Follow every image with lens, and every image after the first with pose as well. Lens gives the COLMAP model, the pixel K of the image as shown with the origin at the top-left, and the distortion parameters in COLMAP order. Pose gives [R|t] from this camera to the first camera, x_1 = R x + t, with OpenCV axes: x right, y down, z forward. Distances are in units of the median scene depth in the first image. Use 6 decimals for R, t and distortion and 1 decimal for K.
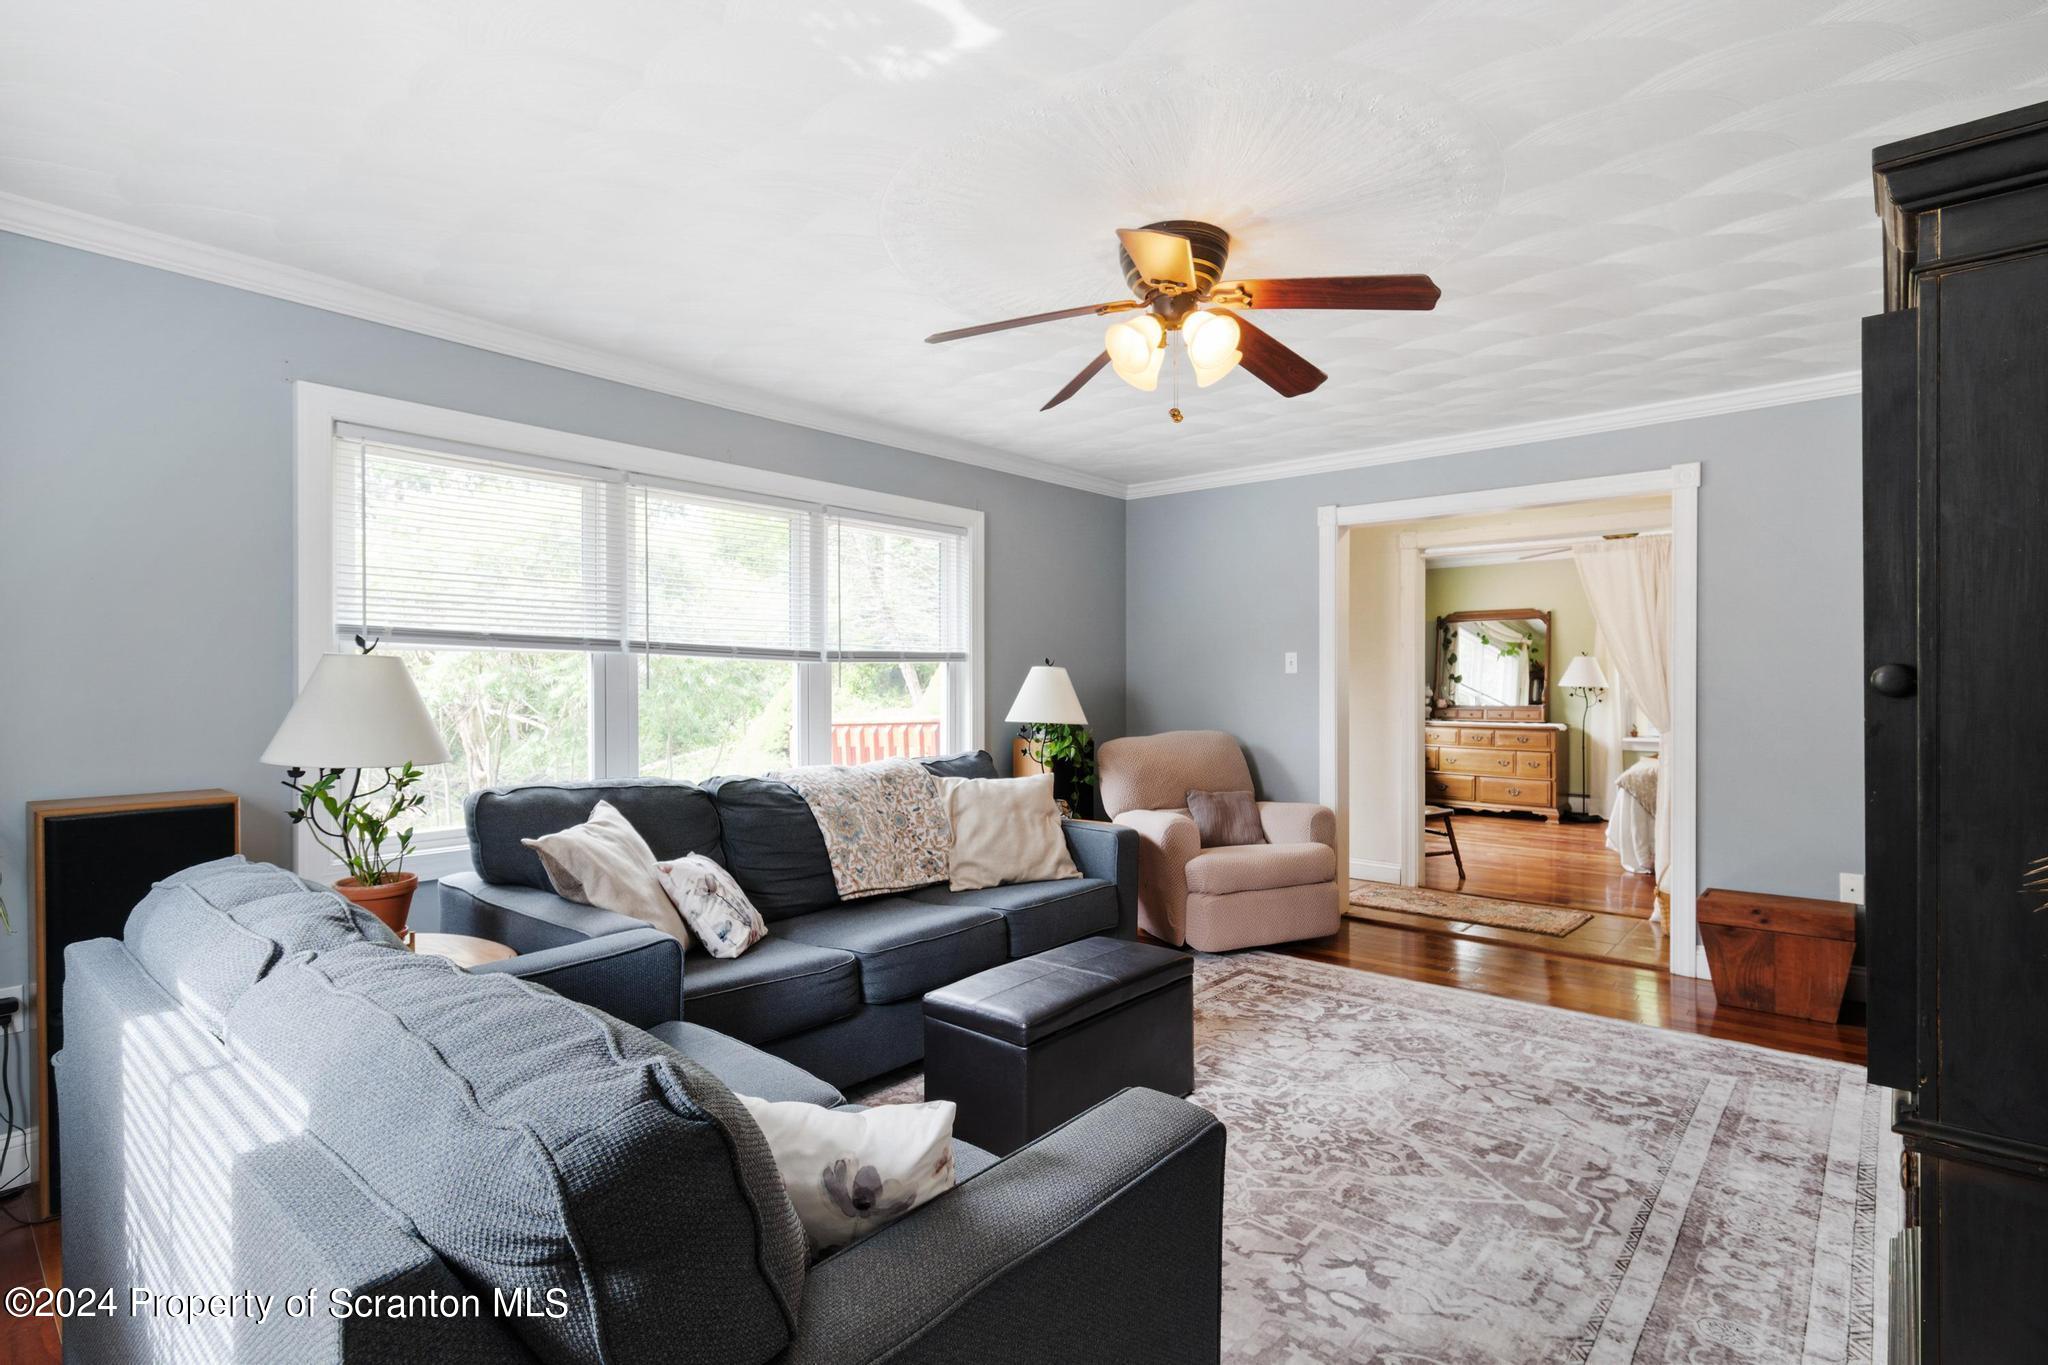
lens RADIAL K [[979.1, 0, 1028.4], [0, 979.1, 688.8], [0, 0, 1]] dist [0.005100, 0.000022]
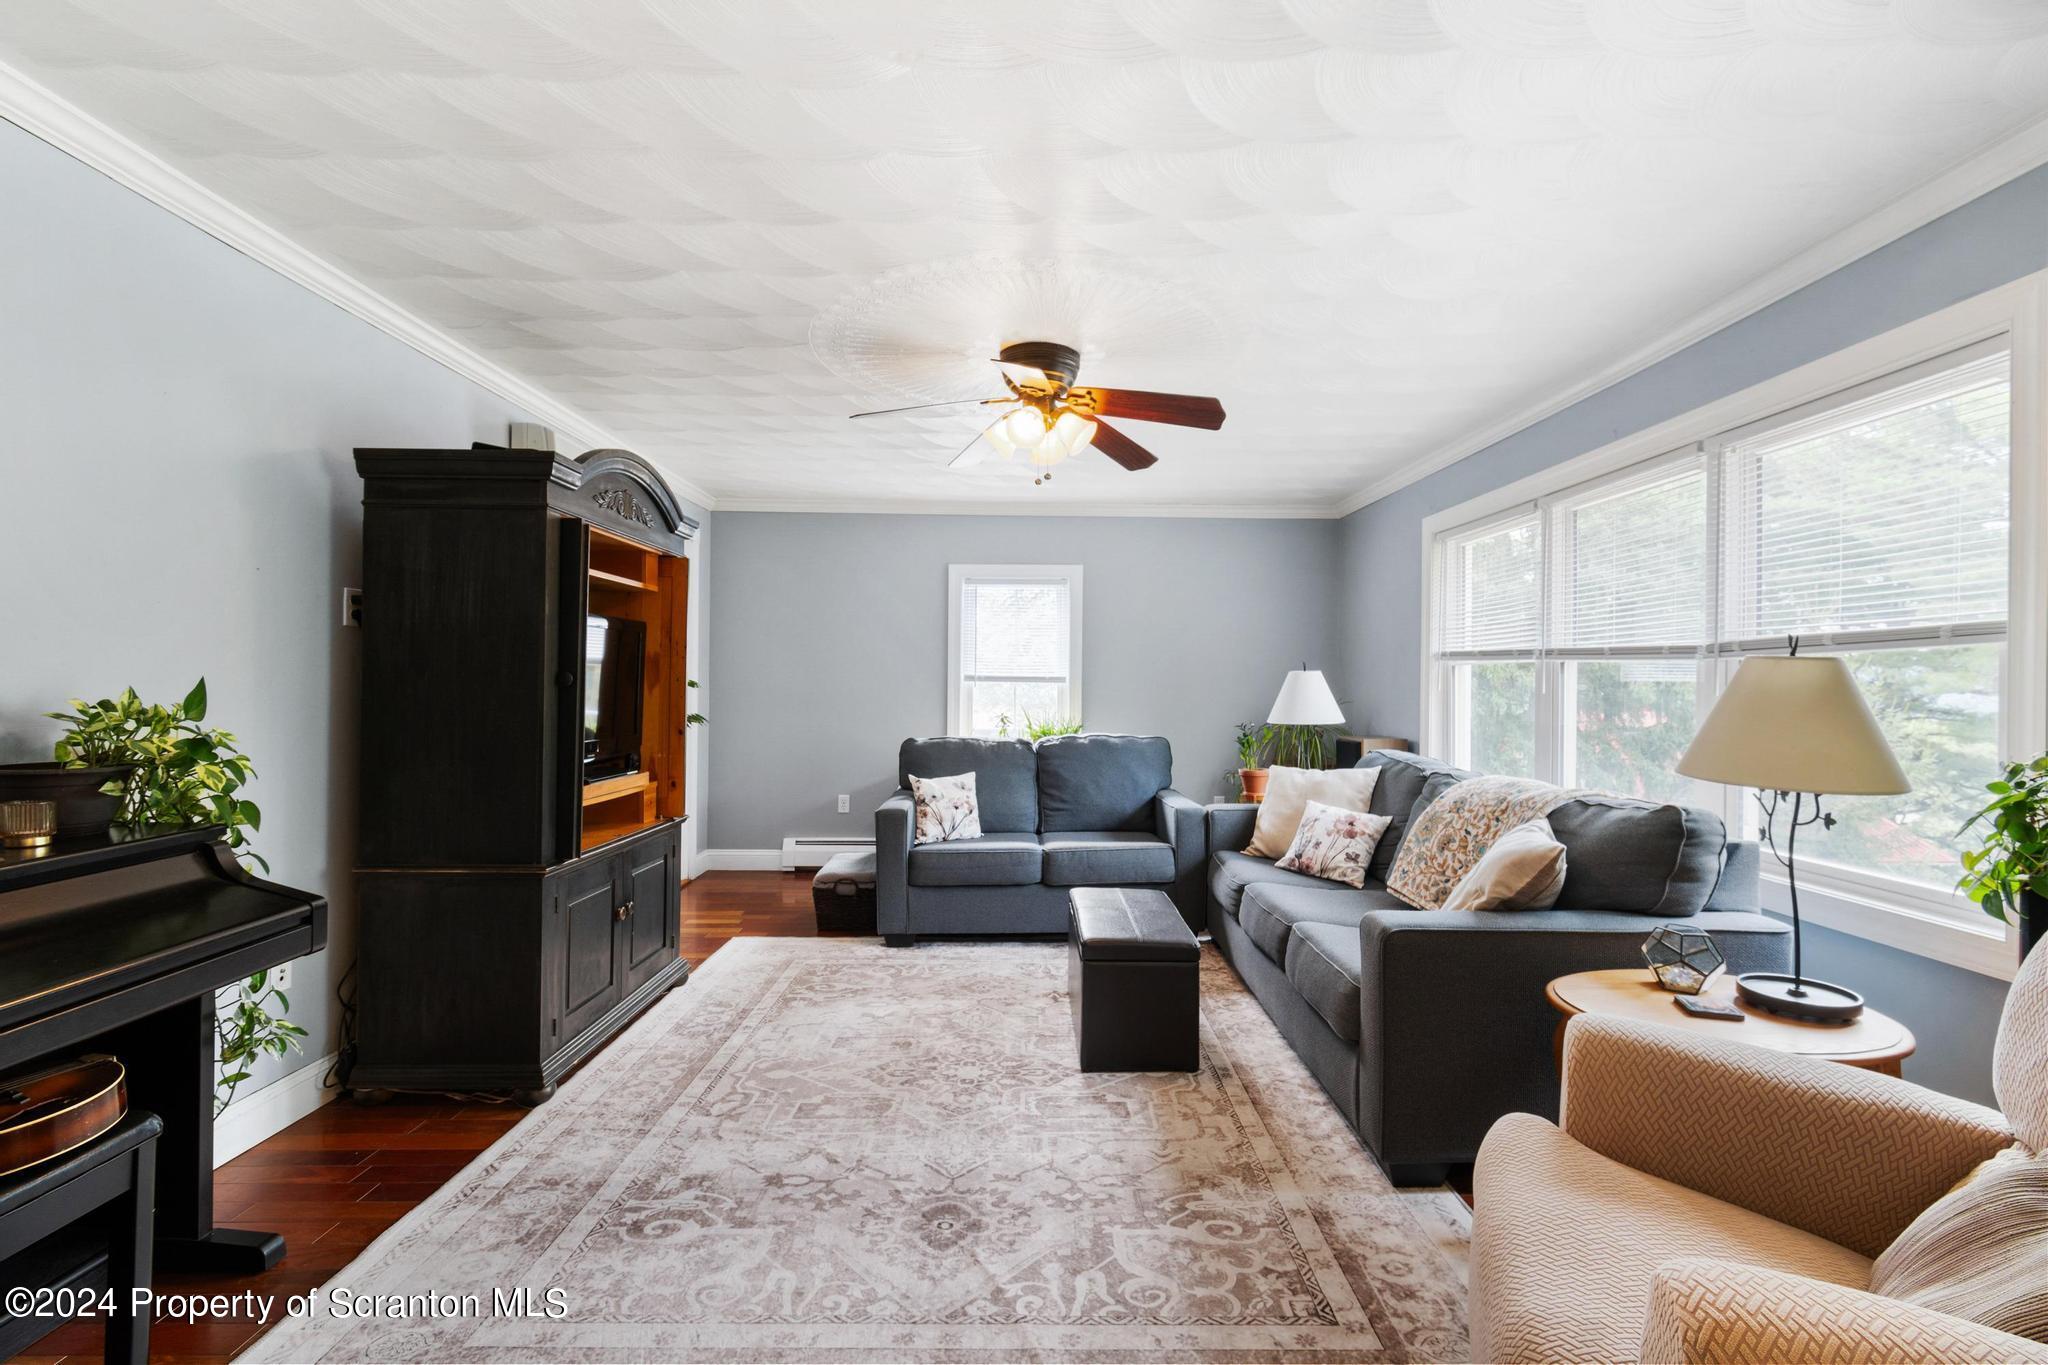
lens RADIAL K [[905.9, 0, 1039.5], [0, 905.9, 683.1], [0, 0, 1]] dist [0.010851, -0.004464]
pose [[-0.739971, -0.003159, -0.672632, 0.827202], [-0.010190, 0.999927, 0.006514, -0.011693], [0.672562, 0.011675, -0.739949, 1.620961]]
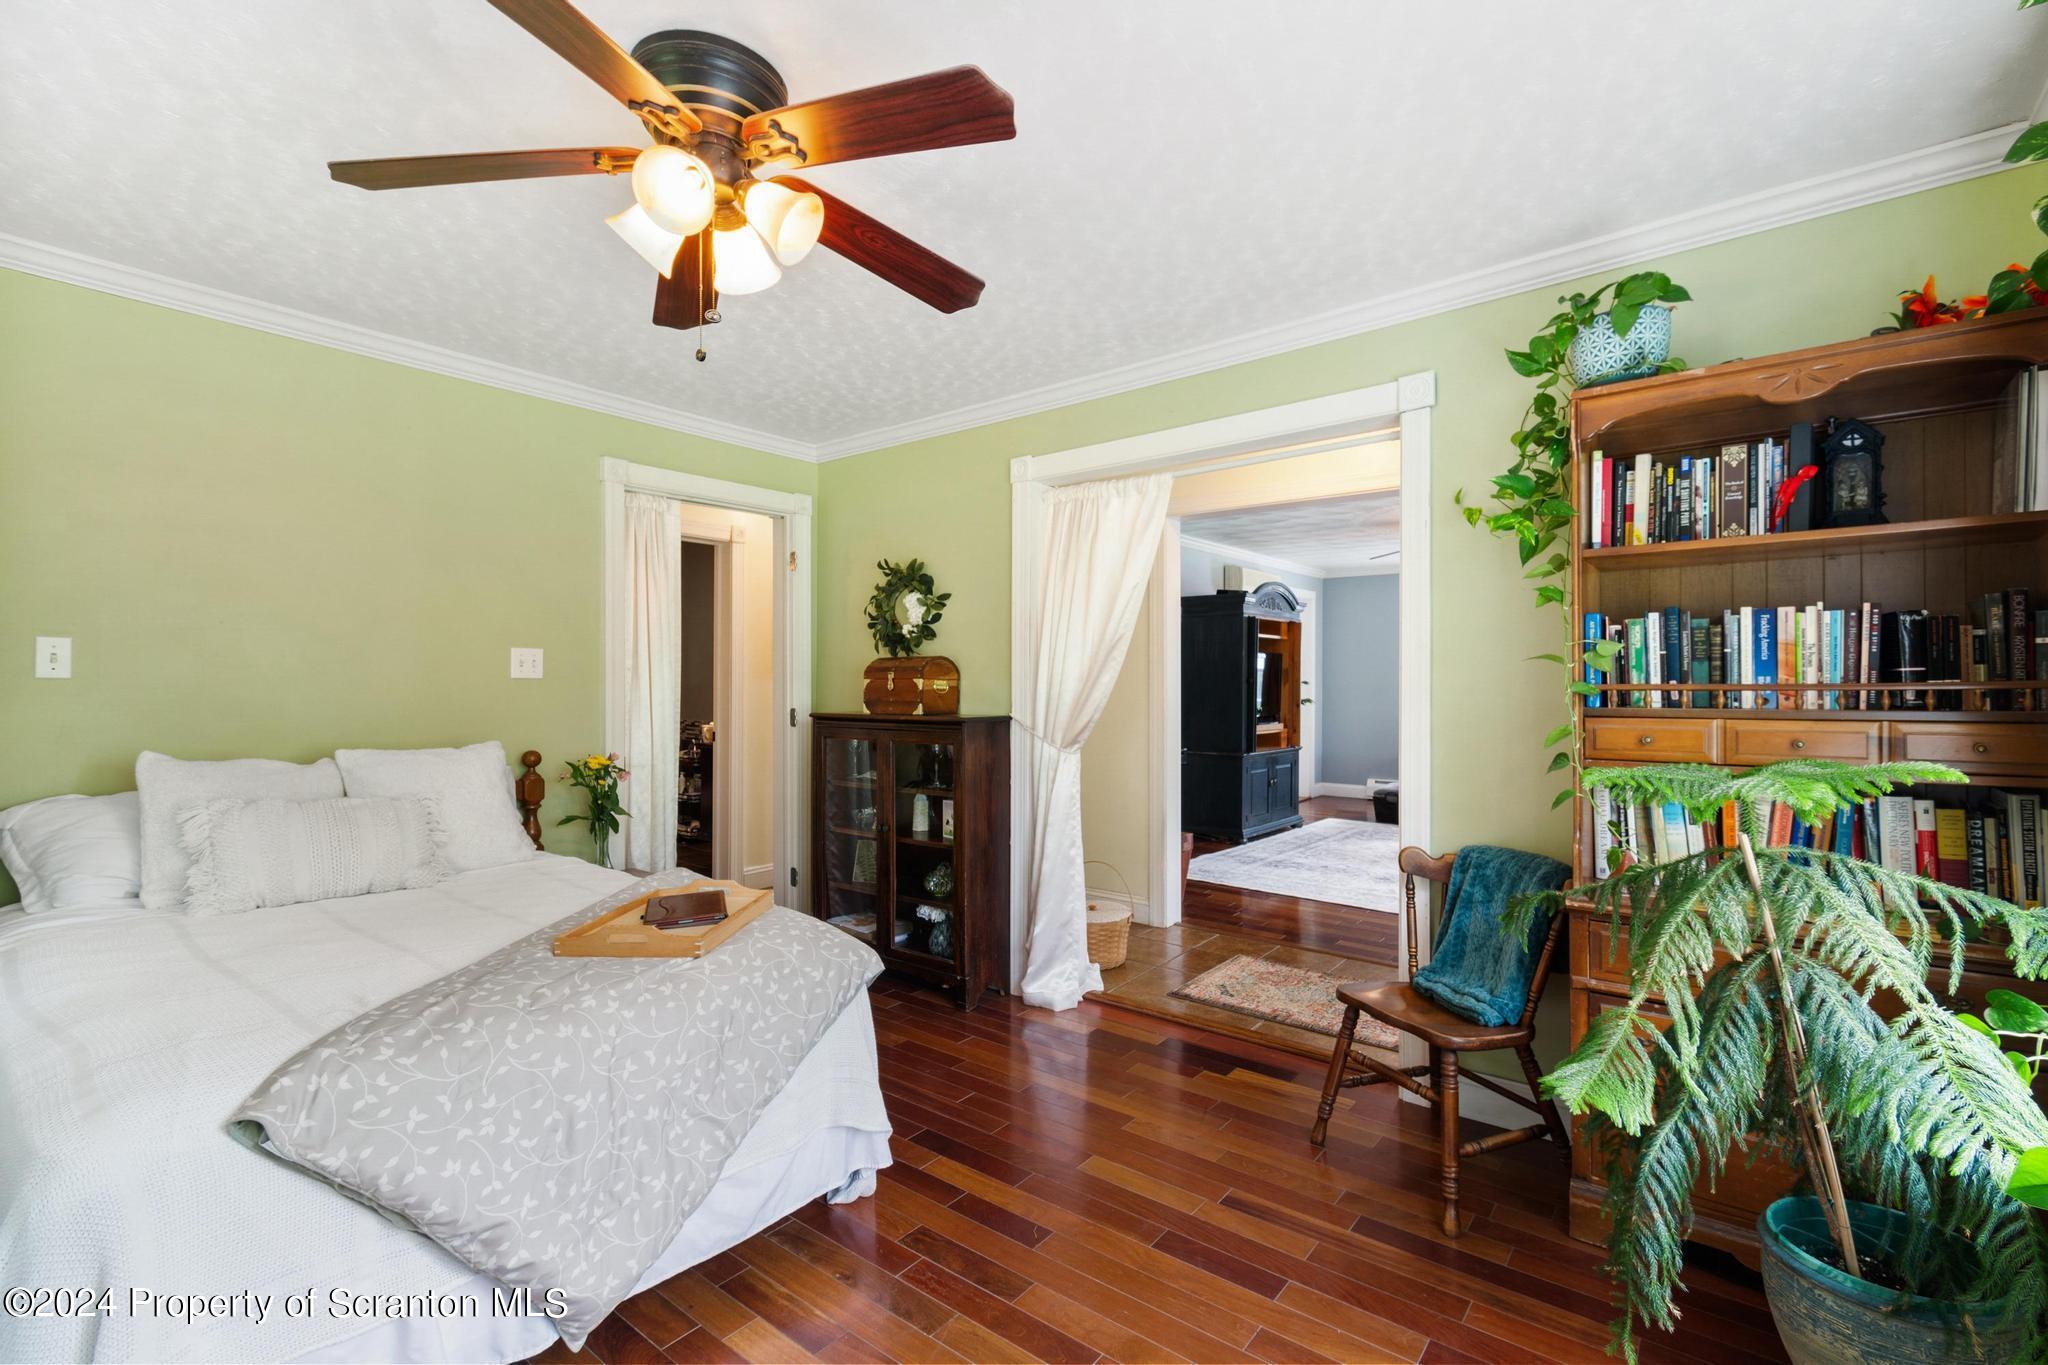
lens RADIAL K [[905.9, 0, 1036.6], [0, 905.9, 683.0], [0, 0, 1]] dist [0.010851, -0.004464]
pose [[-0.998814, 0.001055, -0.048681, 1.212315], [0.000611, 0.999958, 0.009136, -0.020271], [0.048689, 0.009095, -0.998773, 2.873411]]
